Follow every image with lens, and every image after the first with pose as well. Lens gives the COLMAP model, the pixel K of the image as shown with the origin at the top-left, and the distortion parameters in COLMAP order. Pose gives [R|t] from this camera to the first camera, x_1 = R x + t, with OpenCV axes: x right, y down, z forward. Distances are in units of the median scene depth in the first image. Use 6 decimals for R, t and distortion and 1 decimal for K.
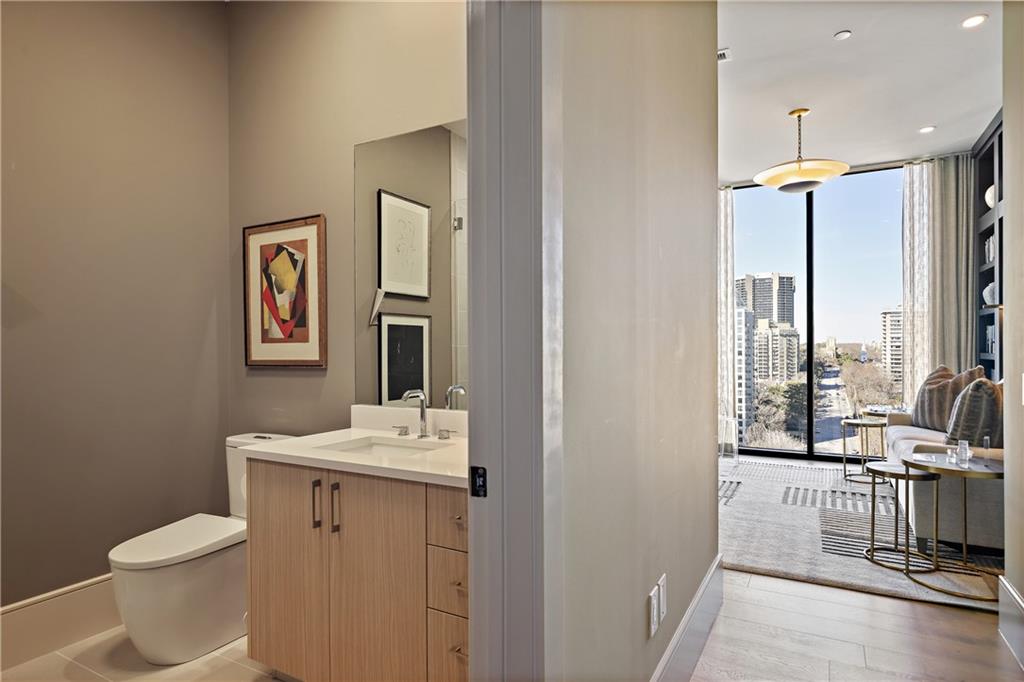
lens RADIAL K [[563.2, 0, 513.3], [0, 563.2, 345.0], [0, 0, 1]] dist [-0.001742, 0.000272]
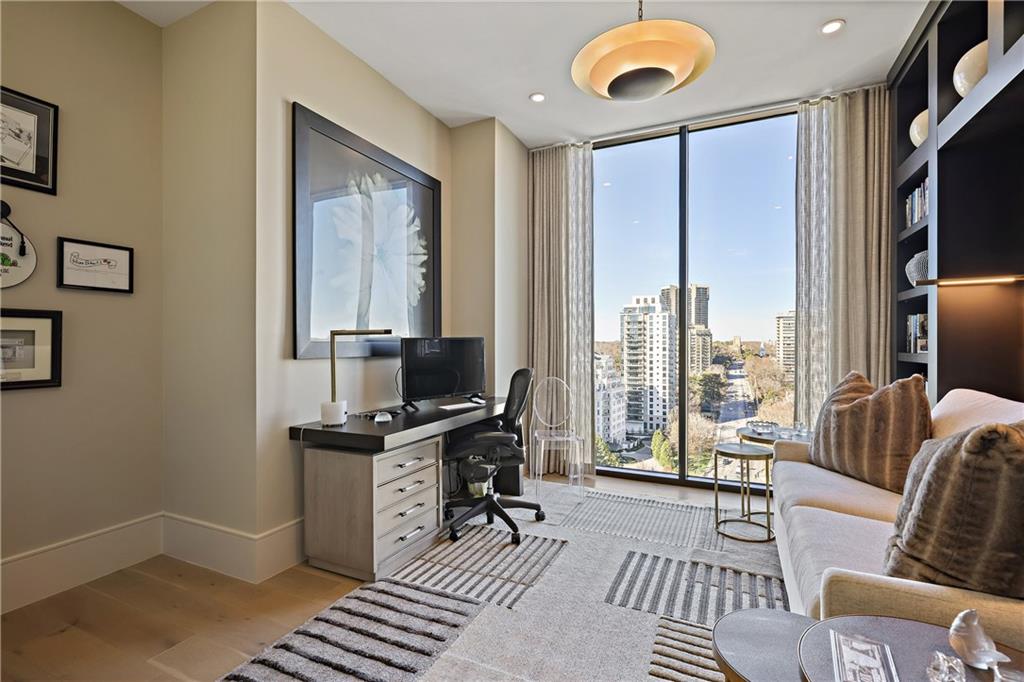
lens RADIAL K [[466.7, 0, 512.3], [0, 466.7, 341.5], [0, 0, 1]] dist [0.000782, 0.000152]
pose [[0.997879, 0.004979, 0.064904, 0.272116], [-0.004969, 0.999988, -0.000324, 0.002378], [-0.064904, 0.000001, 0.997891, 0.400031]]
